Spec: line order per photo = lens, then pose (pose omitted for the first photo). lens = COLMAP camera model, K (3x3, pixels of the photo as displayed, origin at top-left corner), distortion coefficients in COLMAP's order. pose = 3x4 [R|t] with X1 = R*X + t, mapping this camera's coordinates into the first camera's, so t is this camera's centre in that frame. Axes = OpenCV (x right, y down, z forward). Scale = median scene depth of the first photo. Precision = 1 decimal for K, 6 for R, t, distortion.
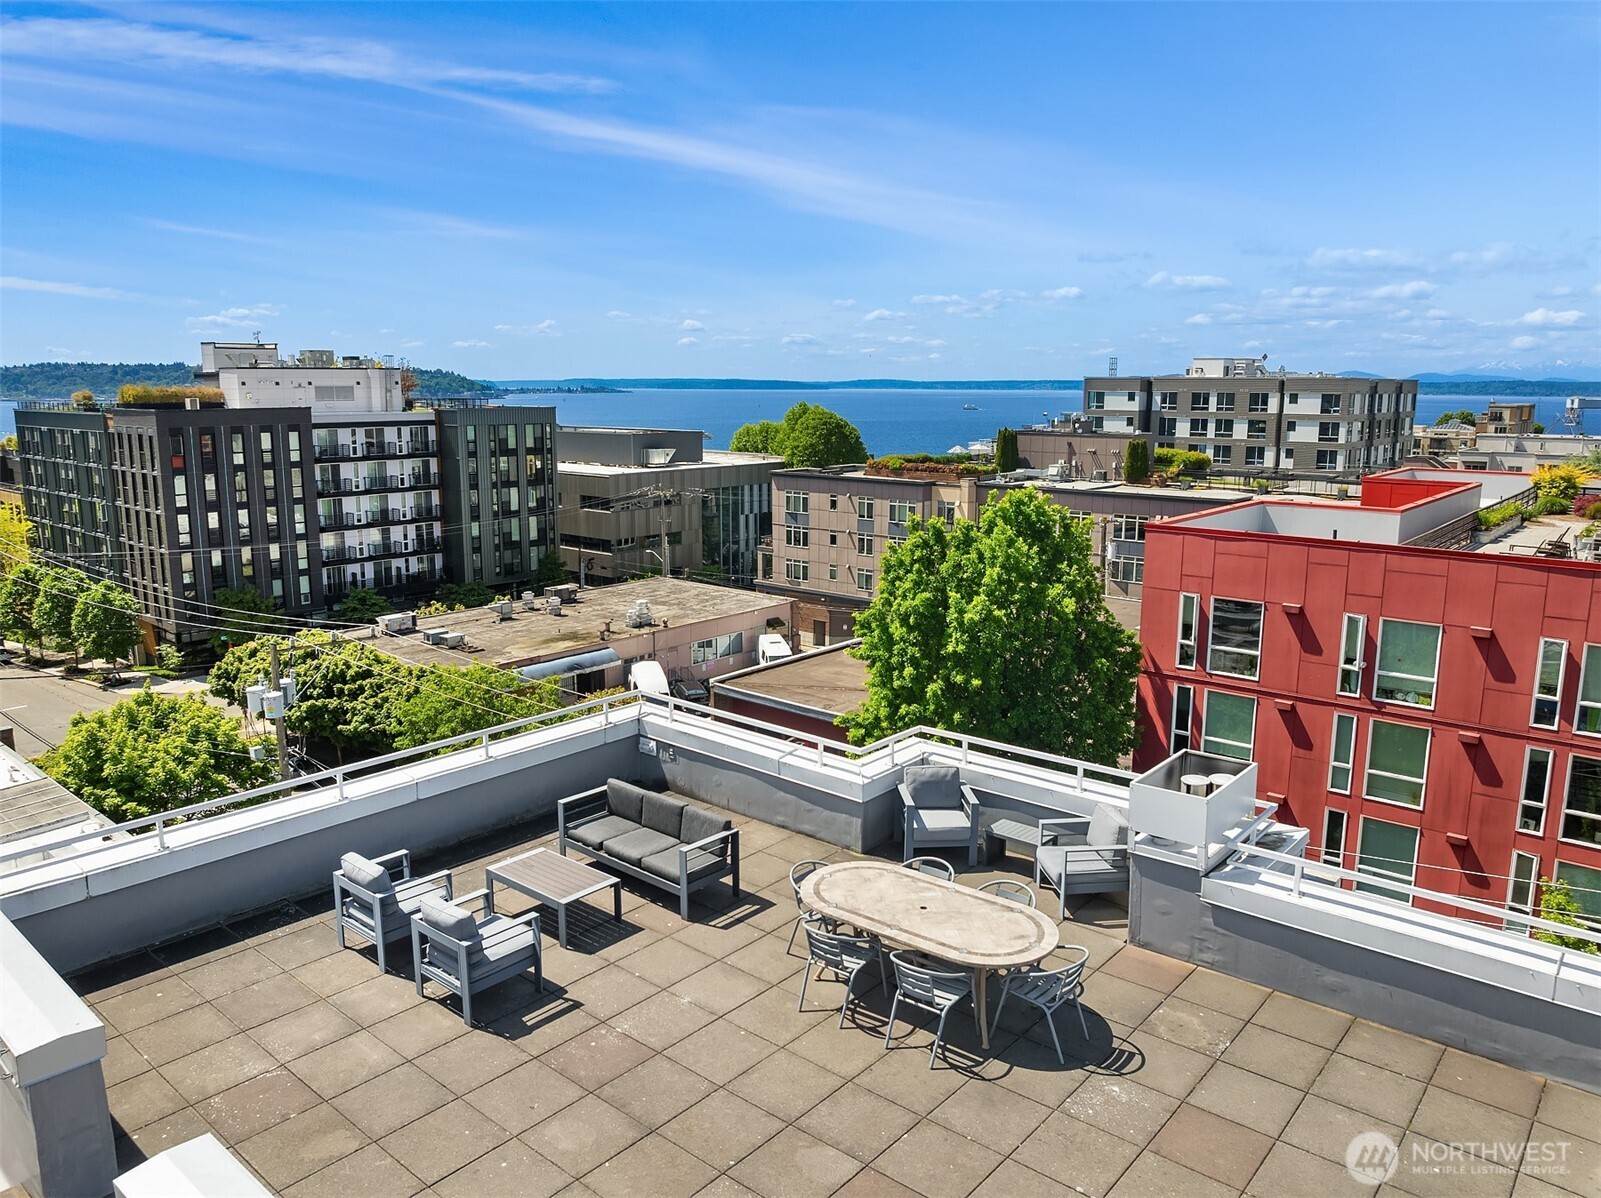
lens RADIAL K [[1123.1, 0, 806.1], [0, 1123.1, 598.3], [0, 0, 1]] dist [-0.032512, -0.007485]
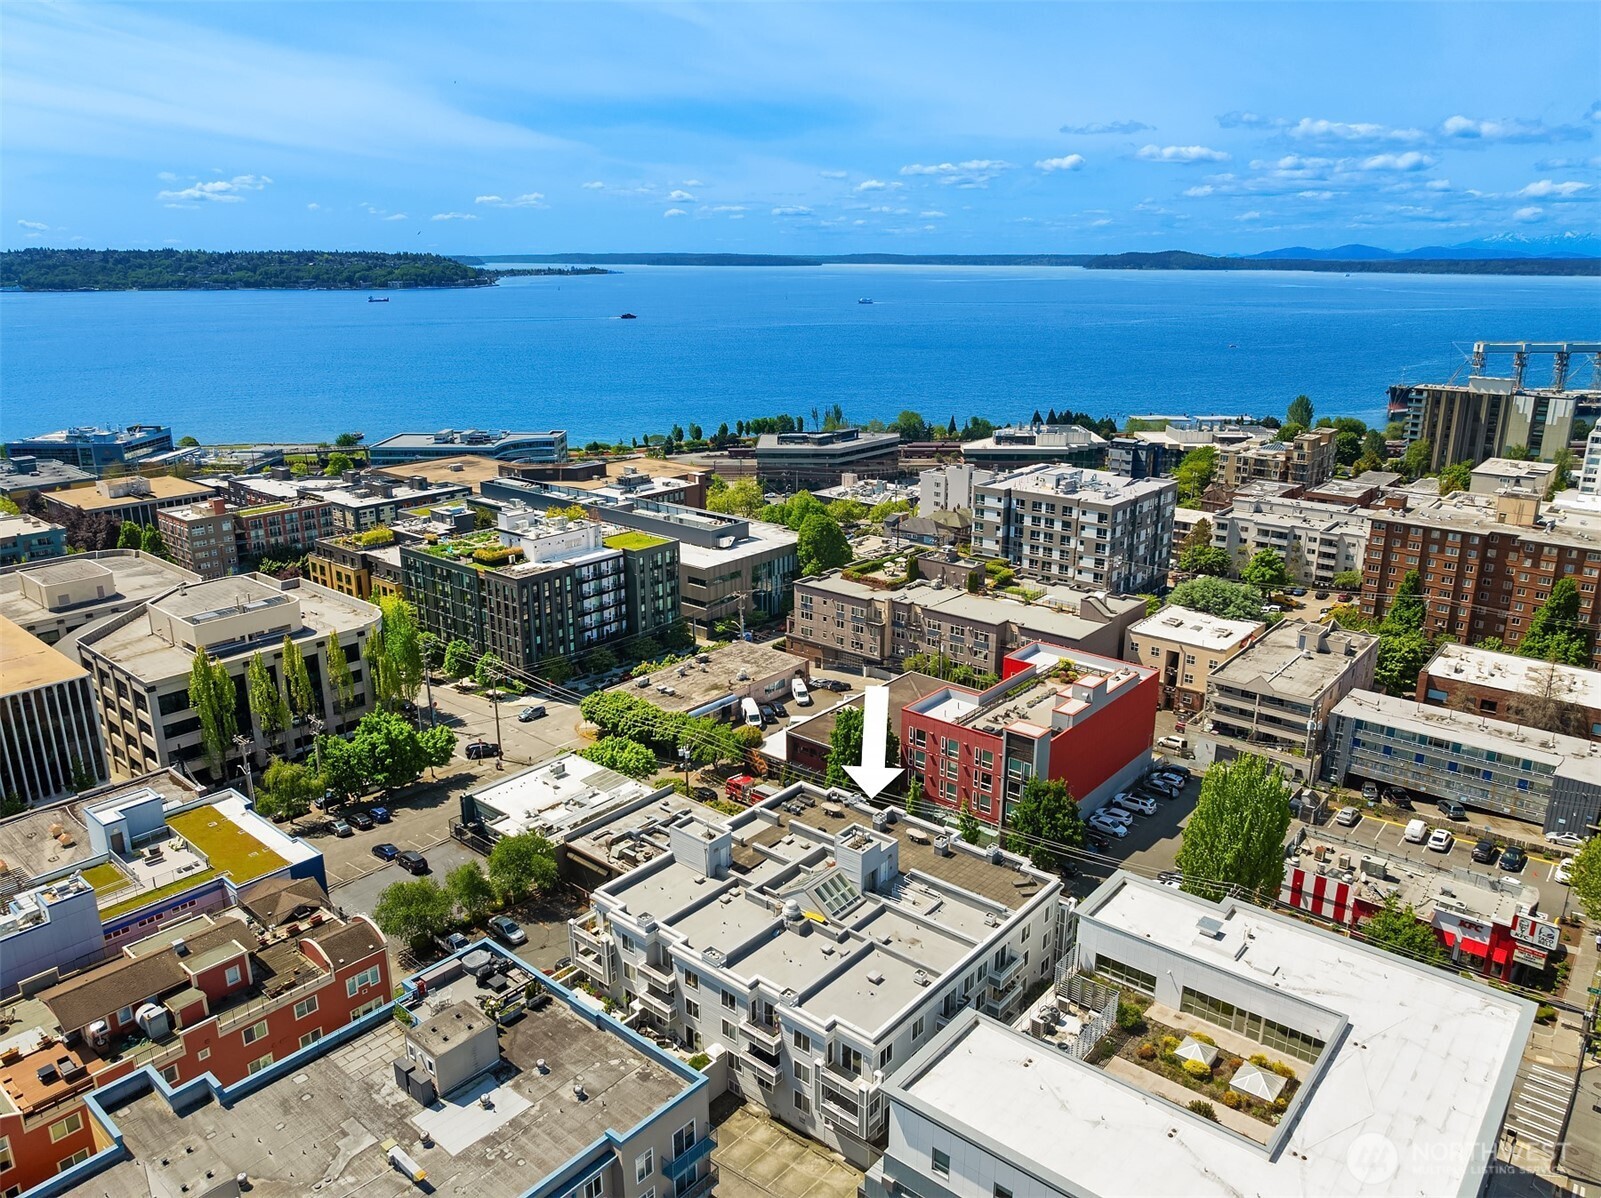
lens RADIAL K [[1126.3, 0, 800.5], [0, 1126.3, 599.0], [0, 0, 1]] dist [-0.056037, 0.027482]
pose [[0.999991, -0.004120, 0.000963, -0.020747], [0.003990, 0.994003, 0.109280, -0.297869], [-0.001407, -0.109275, 0.994011, -0.982607]]
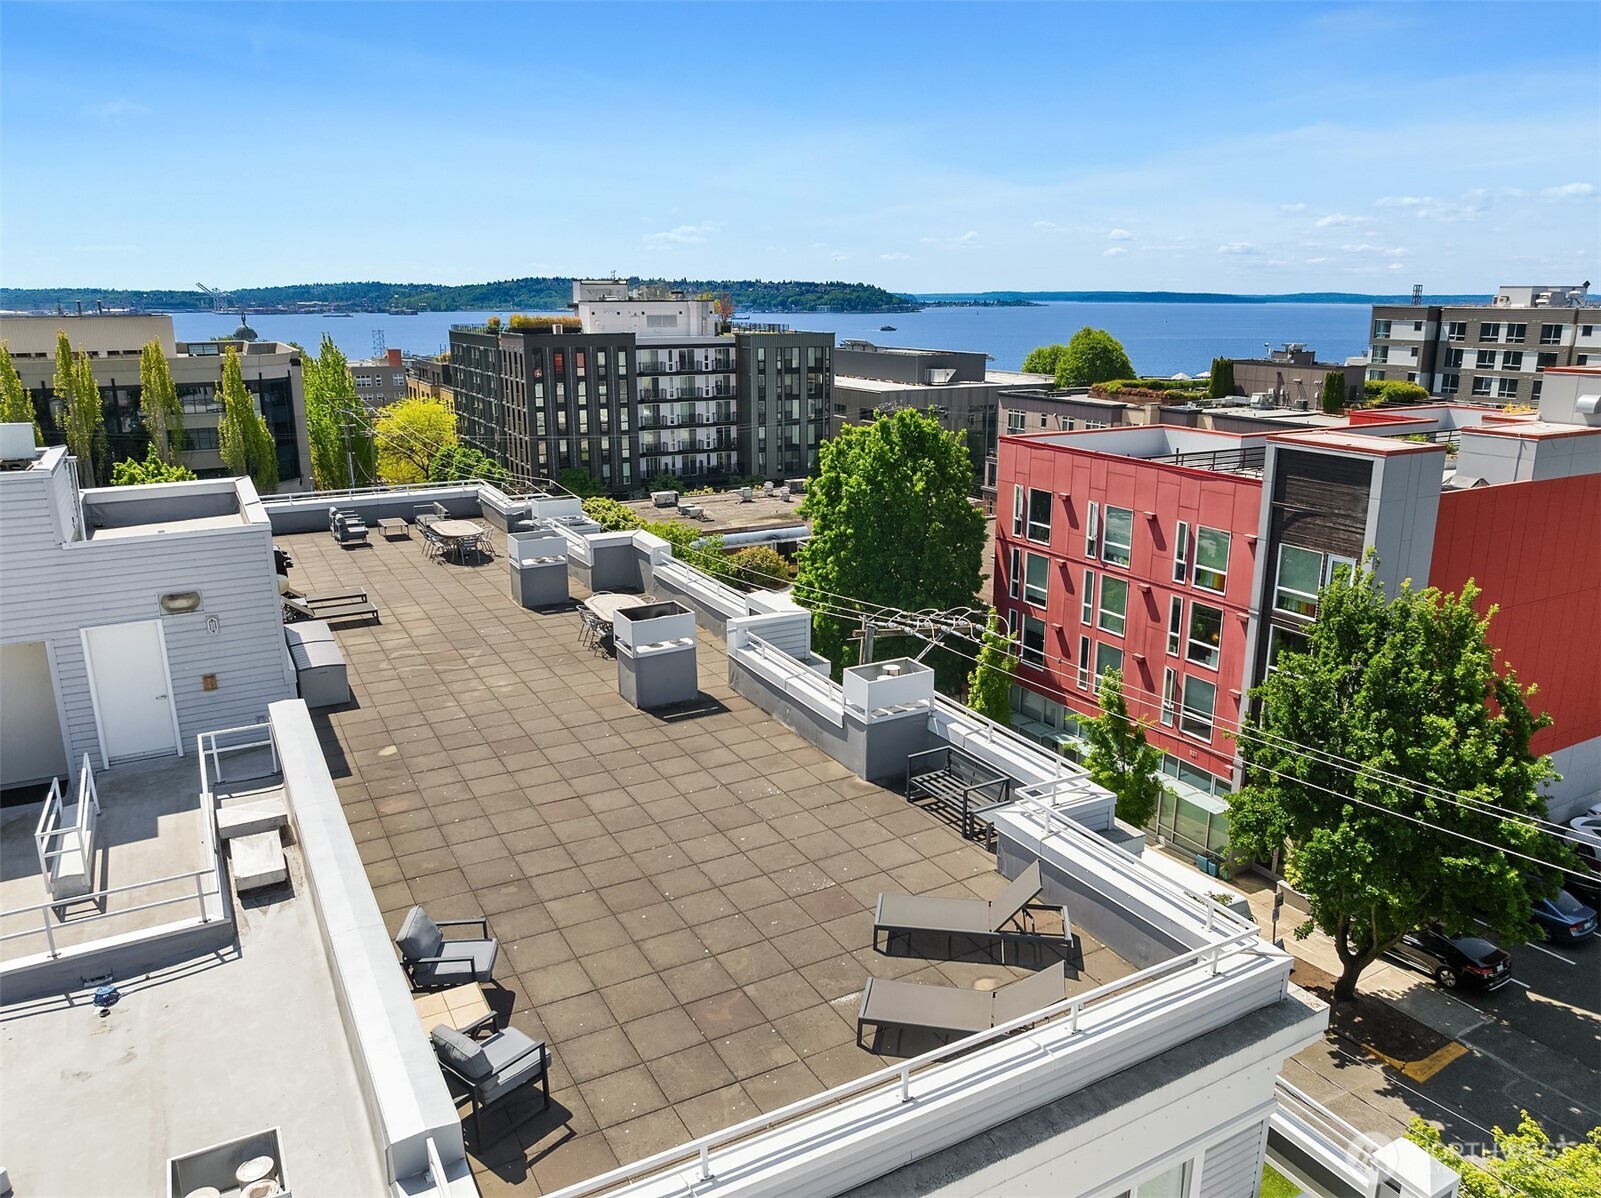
lens RADIAL K [[1123.1, 0, 806.1], [0, 1123.1, 598.3], [0, 0, 1]] dist [-0.032512, -0.007485]
pose [[0.935490, 0.088236, -0.342158, 0.193320], [-0.062645, 0.994396, 0.085159, 0.011521], [0.347755, -0.058231, 0.935775, -0.154917]]
